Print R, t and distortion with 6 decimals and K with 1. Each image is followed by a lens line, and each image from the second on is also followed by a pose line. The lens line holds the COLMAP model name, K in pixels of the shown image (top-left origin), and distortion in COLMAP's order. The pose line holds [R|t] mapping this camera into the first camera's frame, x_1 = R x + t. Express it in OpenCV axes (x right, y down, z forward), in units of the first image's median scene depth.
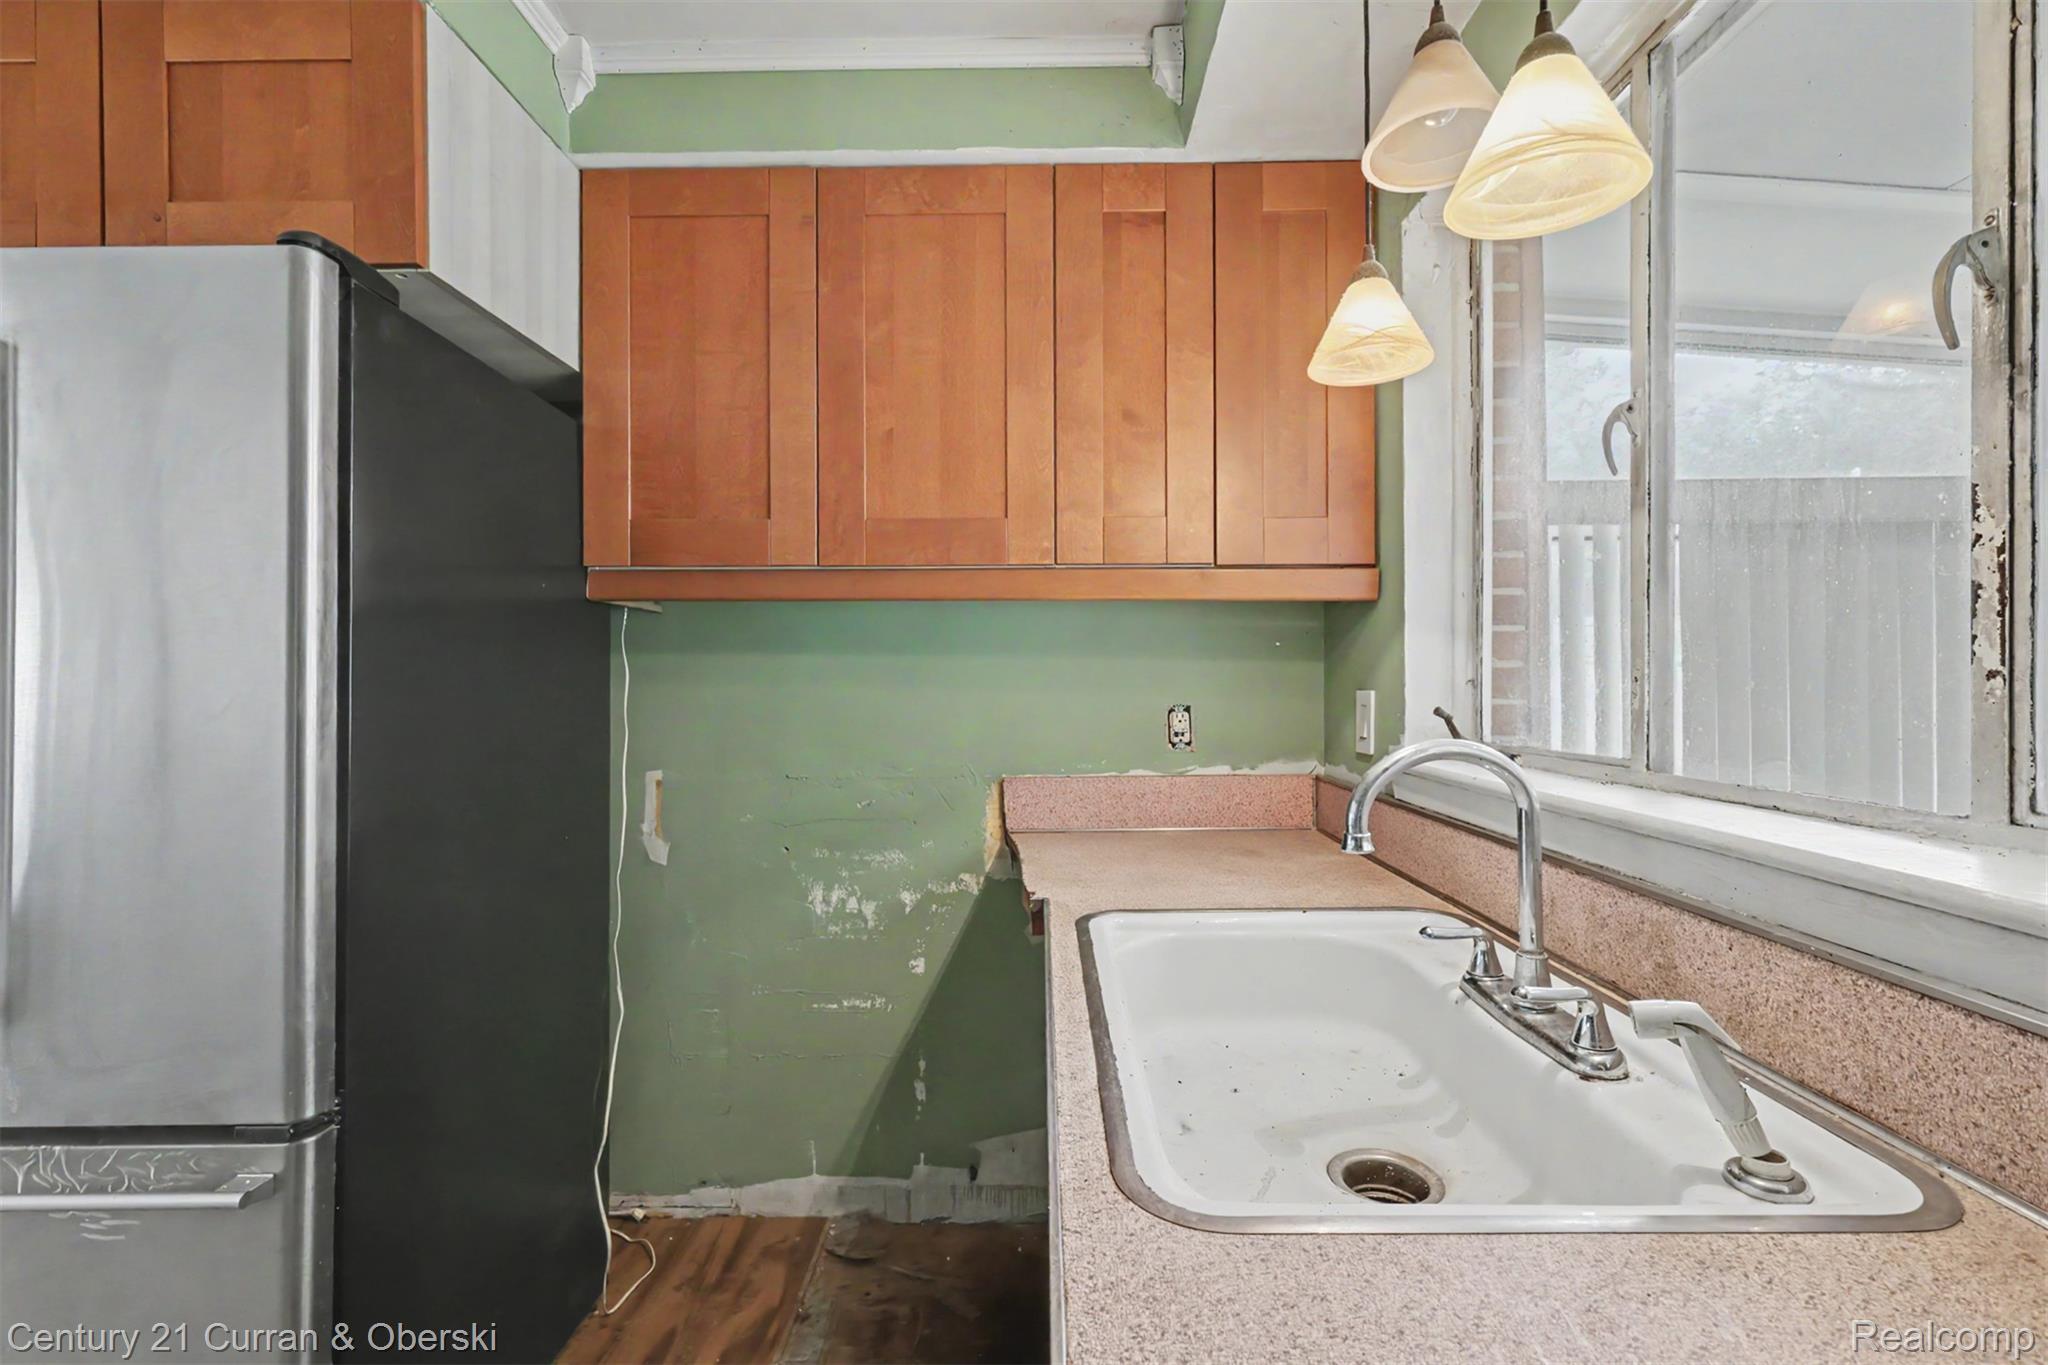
lens RADIAL K [[890.7, 0, 1029.2], [0, 890.7, 684.4], [0, 0, 1]] dist [-0.002896, 0.000018]
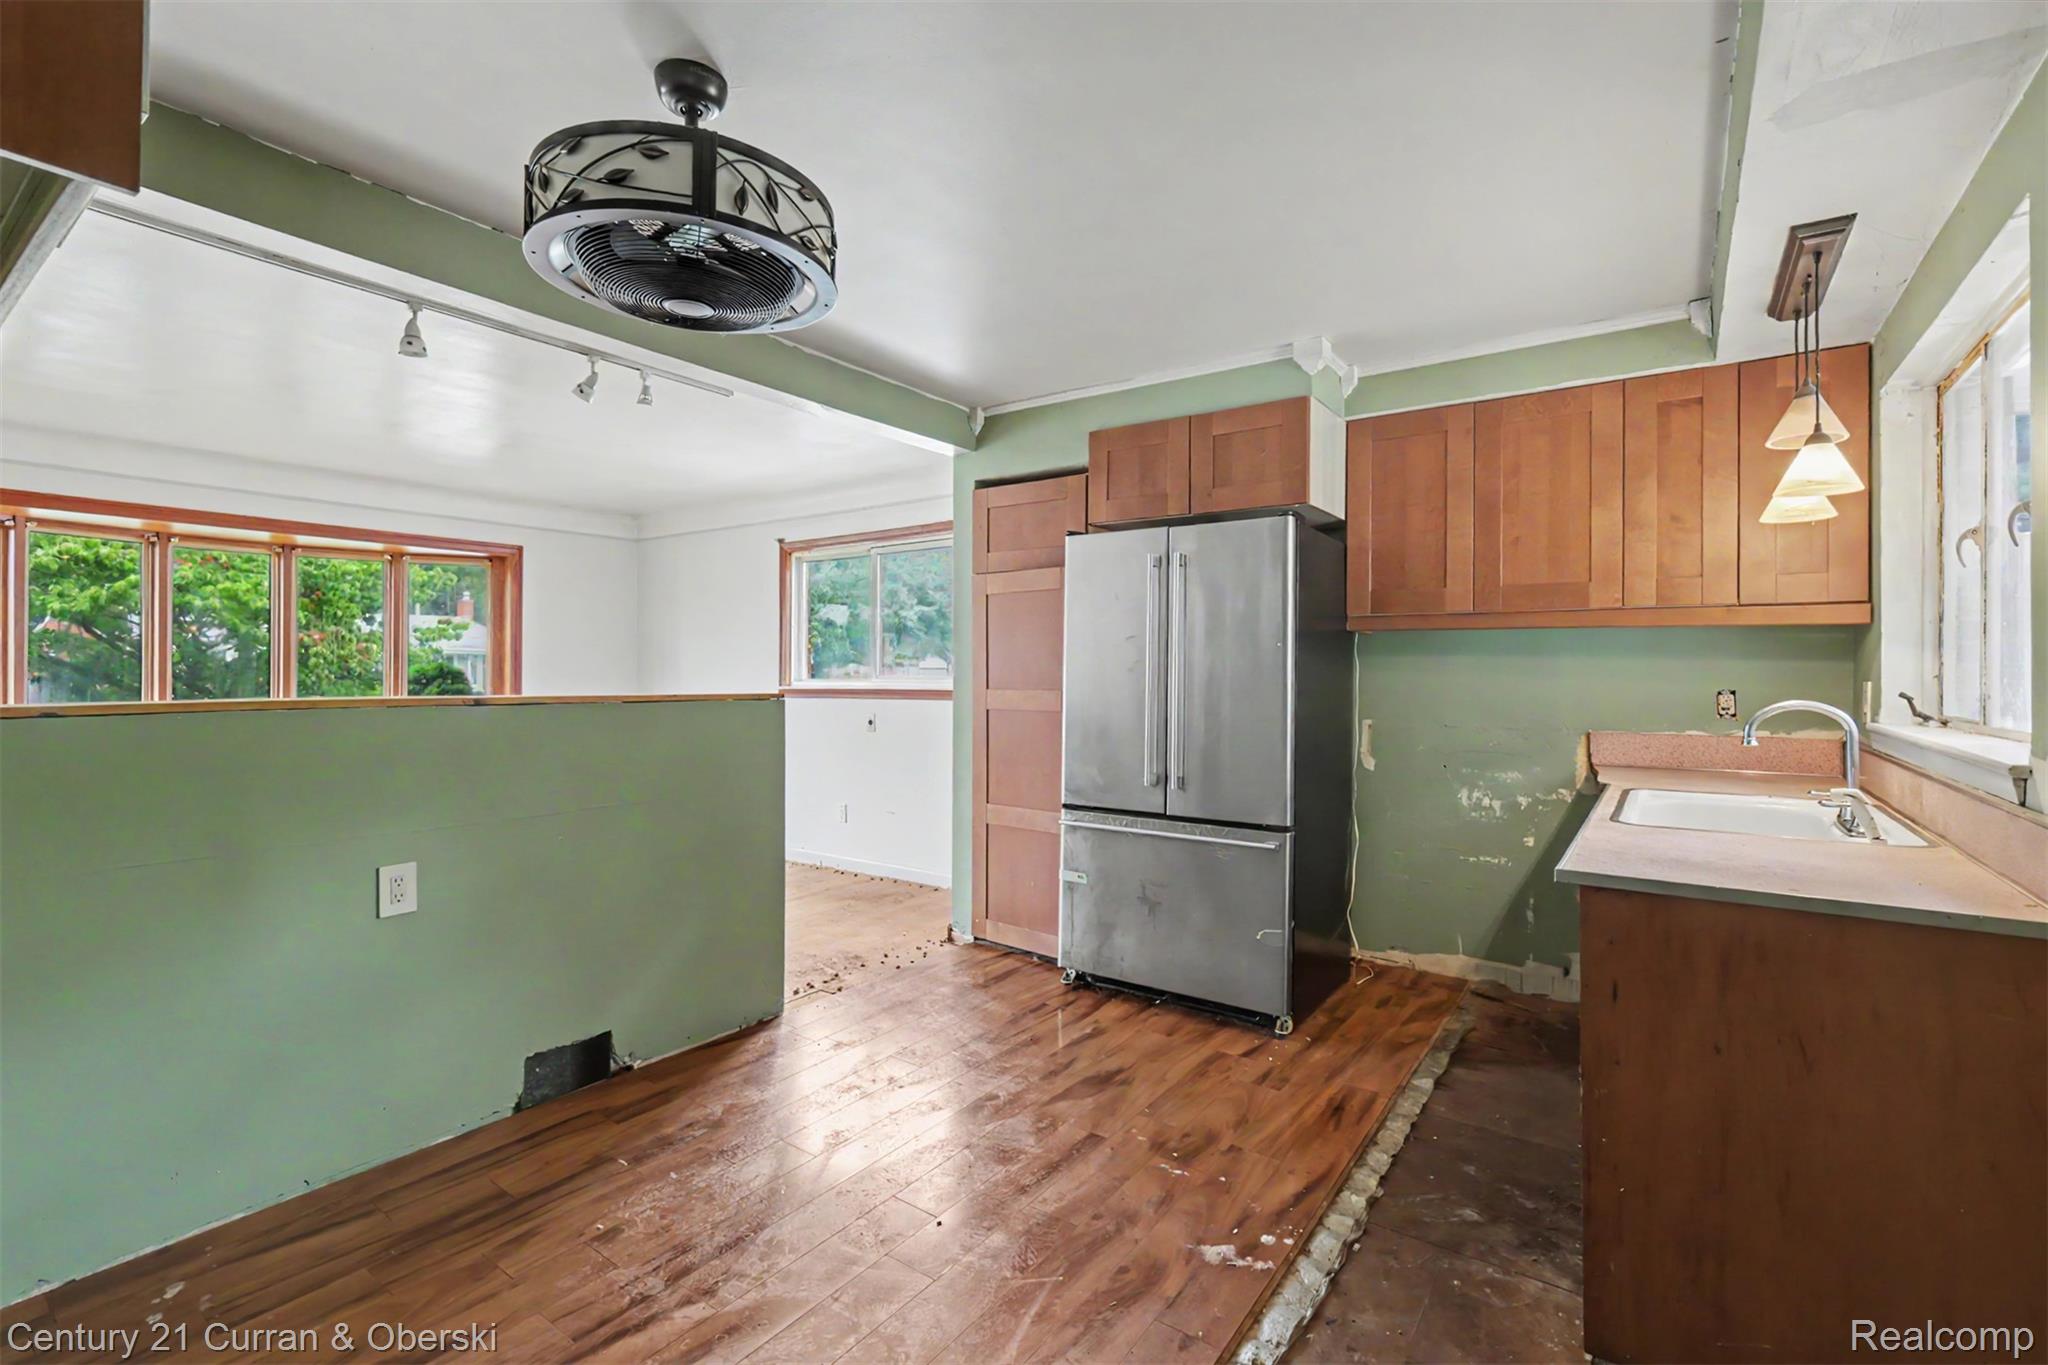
lens RADIAL K [[899.8, 0, 1029.1], [0, 899.8, 667.6], [0, 0, 1]] dist [0.001390, 0.000668]
pose [[0.819884, 0.006728, -0.572490, 0.085003], [-0.008844, 0.999960, -0.000914, -0.003155], [0.572461, 0.005813, 0.819911, -1.103226]]
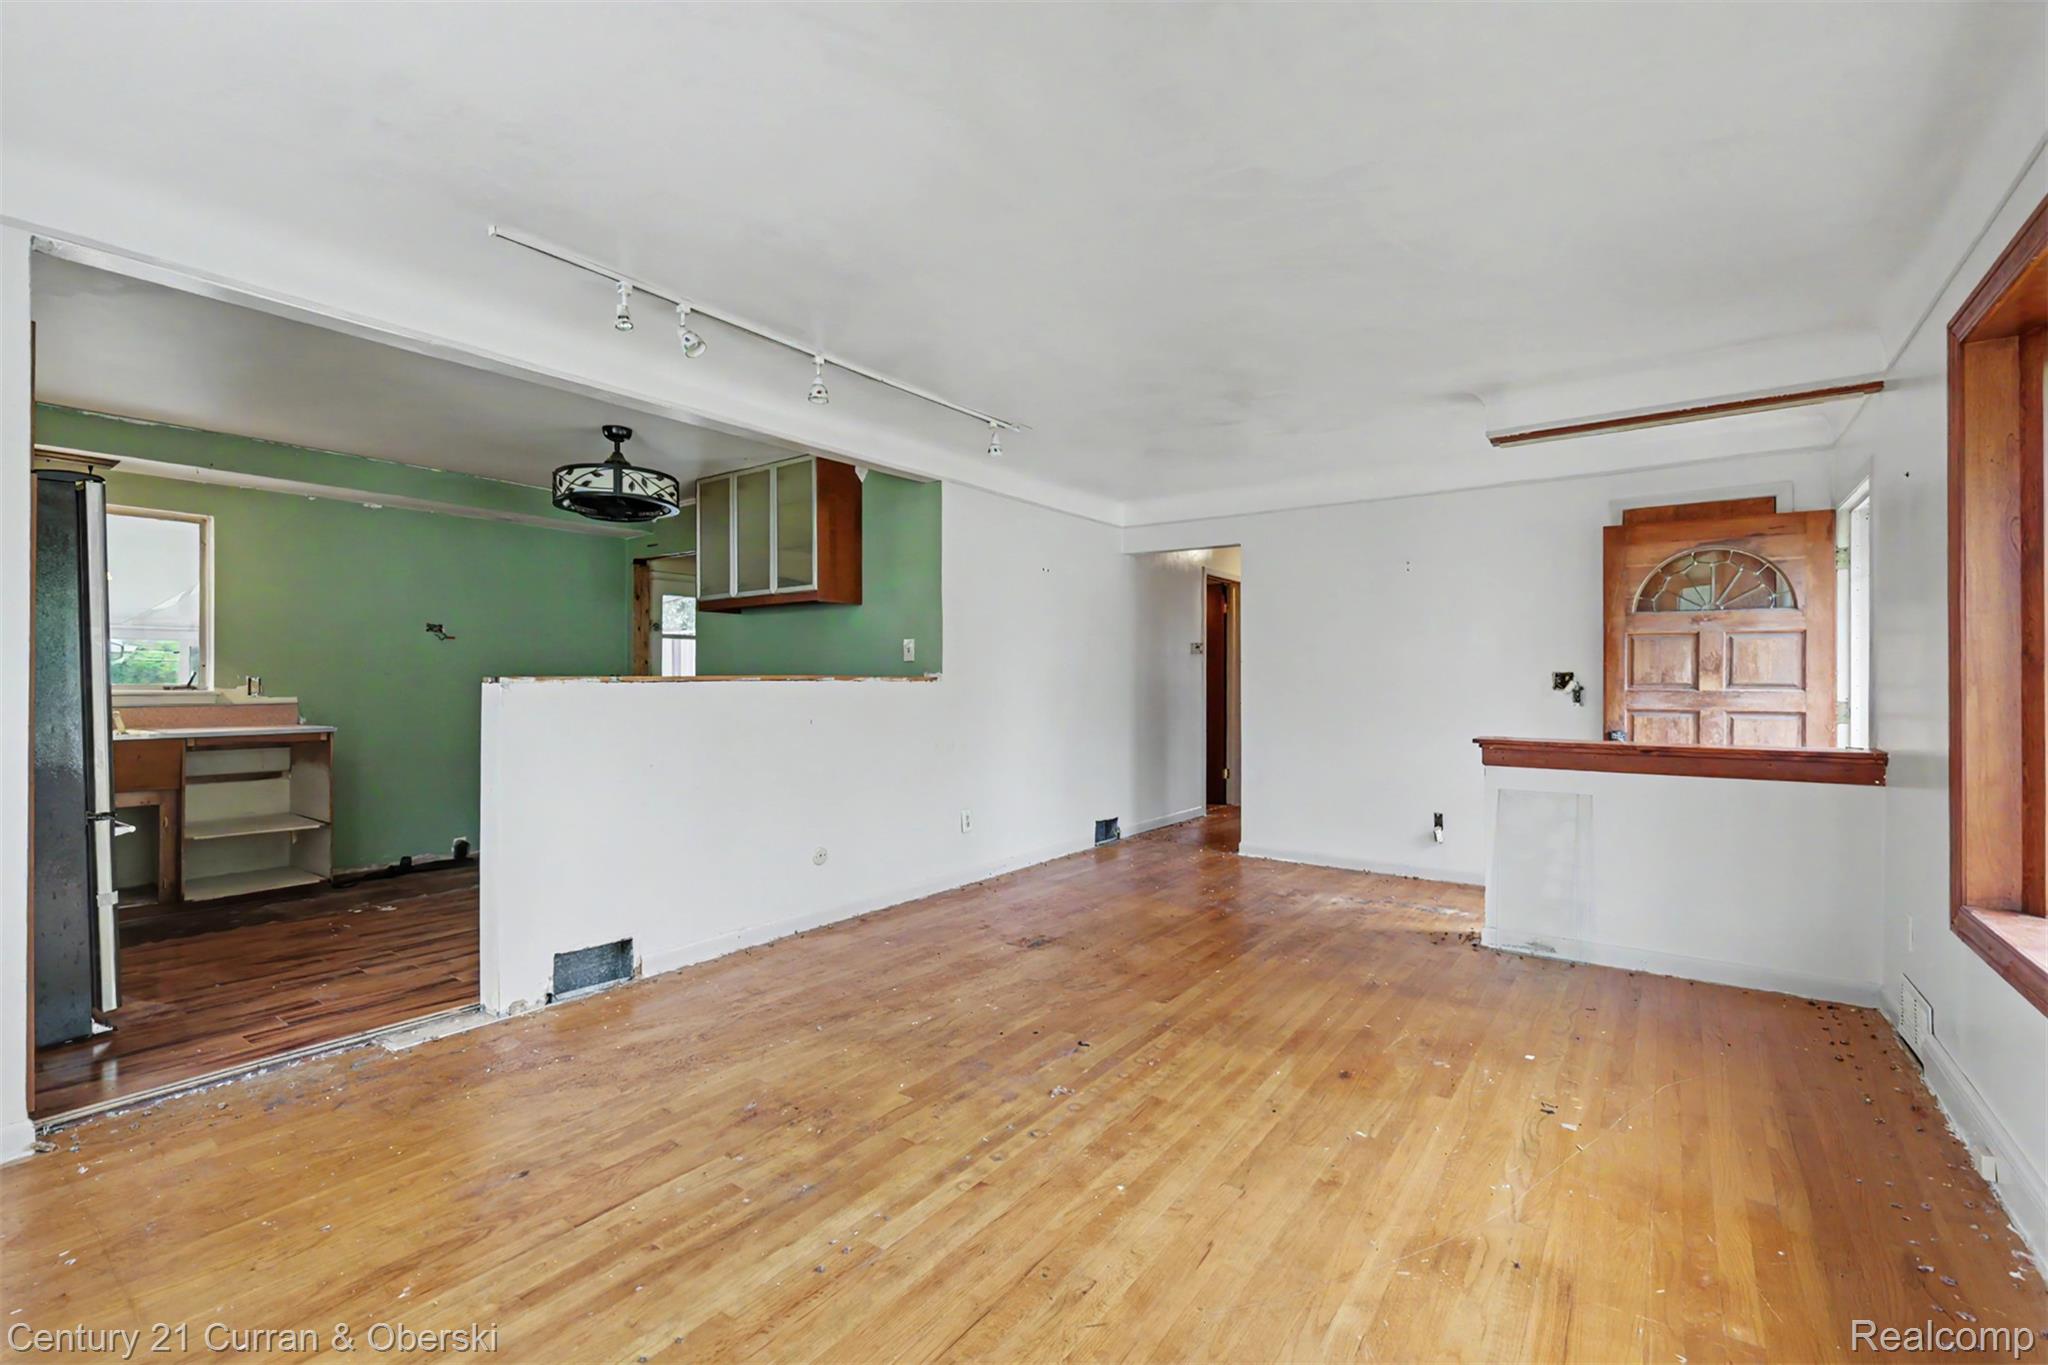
lens RADIAL K [[895.1, 0, 1024.0], [0, 895.1, 682.5], [0, 0, 1]] dist [0.000498, -0.000123]
pose [[-0.815125, 0.006233, 0.579251, -3.307238], [0.005678, 0.999980, -0.002771, 0.070487], [-0.579257, 0.001031, -0.815144, 0.947520]]
